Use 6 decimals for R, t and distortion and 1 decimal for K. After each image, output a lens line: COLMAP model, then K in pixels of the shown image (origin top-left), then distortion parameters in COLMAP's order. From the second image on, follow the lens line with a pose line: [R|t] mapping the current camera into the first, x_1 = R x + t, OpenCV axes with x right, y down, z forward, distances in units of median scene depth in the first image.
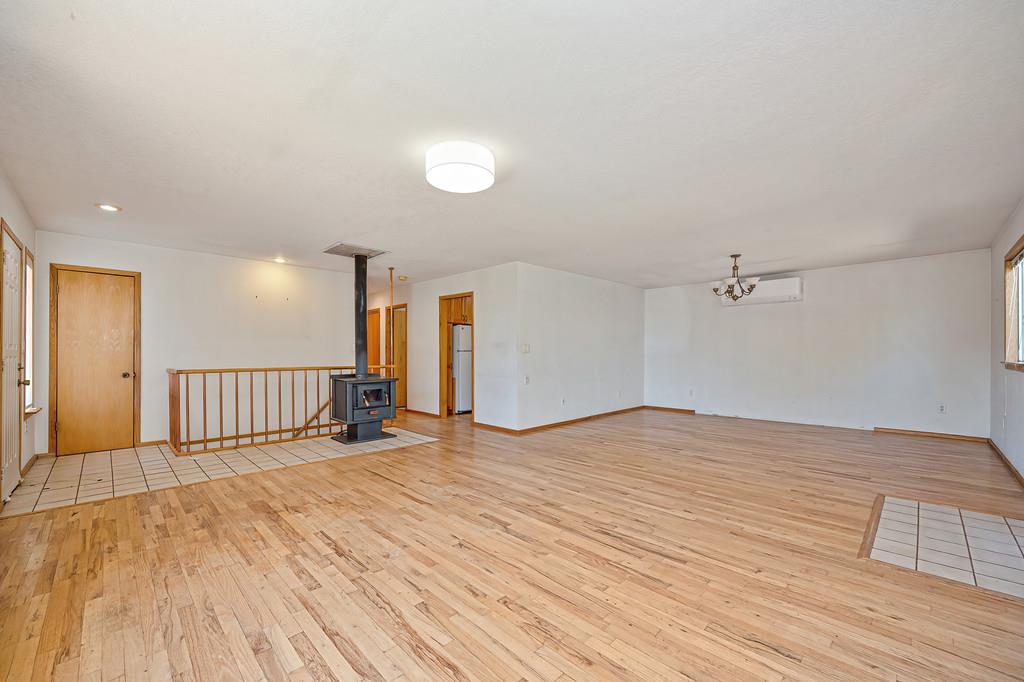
lens RADIAL K [[408.4, 0, 515.9], [0, 408.4, 356.8], [0, 0, 1]] dist [-0.001731, 0.000490]
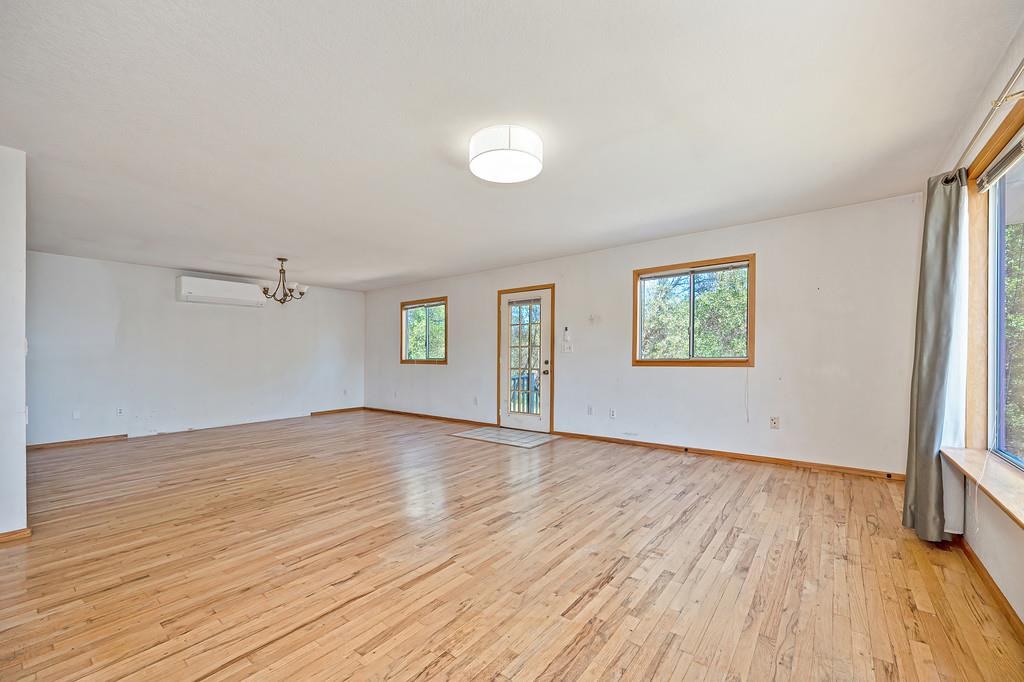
lens RADIAL K [[408.4, 0, 515.8], [0, 408.4, 356.6], [0, 0, 1]] dist [-0.001731, 0.000490]
pose [[-0.120260, -0.002727, 0.992739, -0.946868], [0.015163, 0.999875, 0.004583, -0.006257], [-0.992627, 0.015604, -0.120203, 0.956981]]
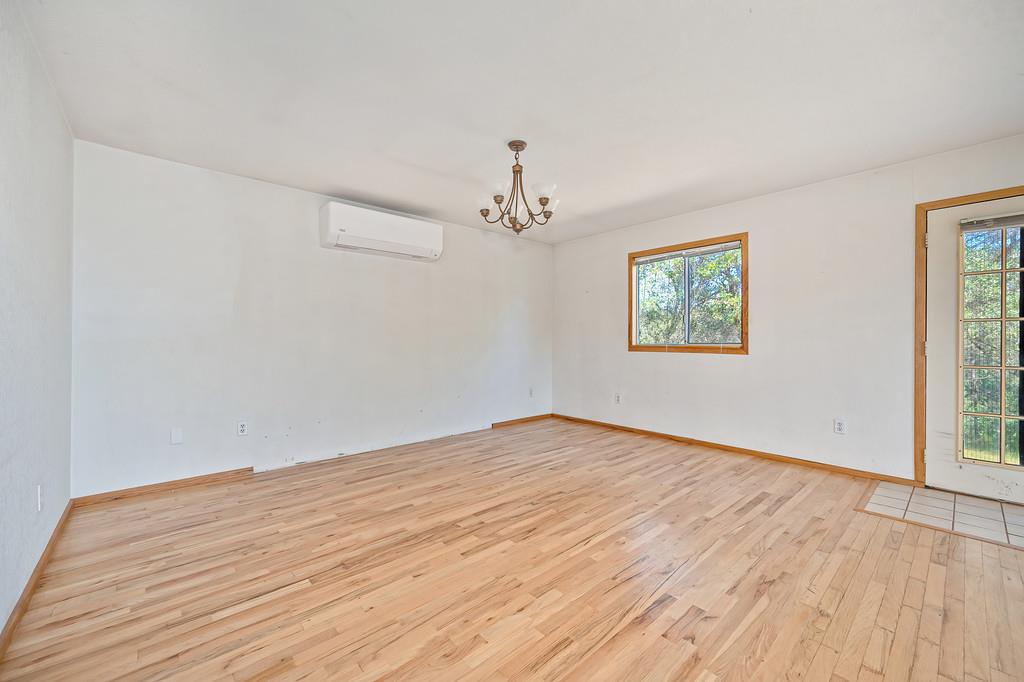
lens RADIAL K [[408.4, 0, 512.0], [0, 408.4, 346.0], [0, 0, 1]] dist [-0.001731, 0.000490]
pose [[0.060718, -0.013874, 0.998059, 0.051722], [0.005997, 0.999890, 0.013534, -0.005227], [-0.998137, 0.005164, 0.060794, 1.721500]]
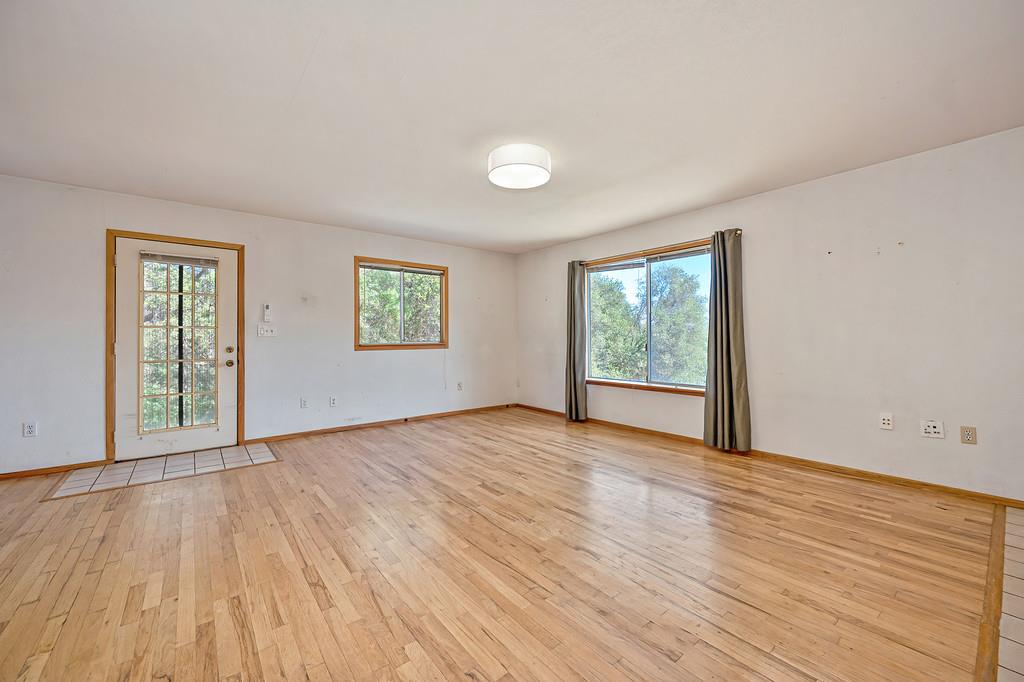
lens RADIAL K [[408.4, 0, 515.4], [0, 408.4, 329.9], [0, 0, 1]] dist [-0.001731, 0.000490]
pose [[-0.993603, 0.009150, 0.112560, -0.217294], [0.007483, 0.999856, -0.015225, -0.006769], [-0.112683, -0.014285, -0.993528, 1.848454]]
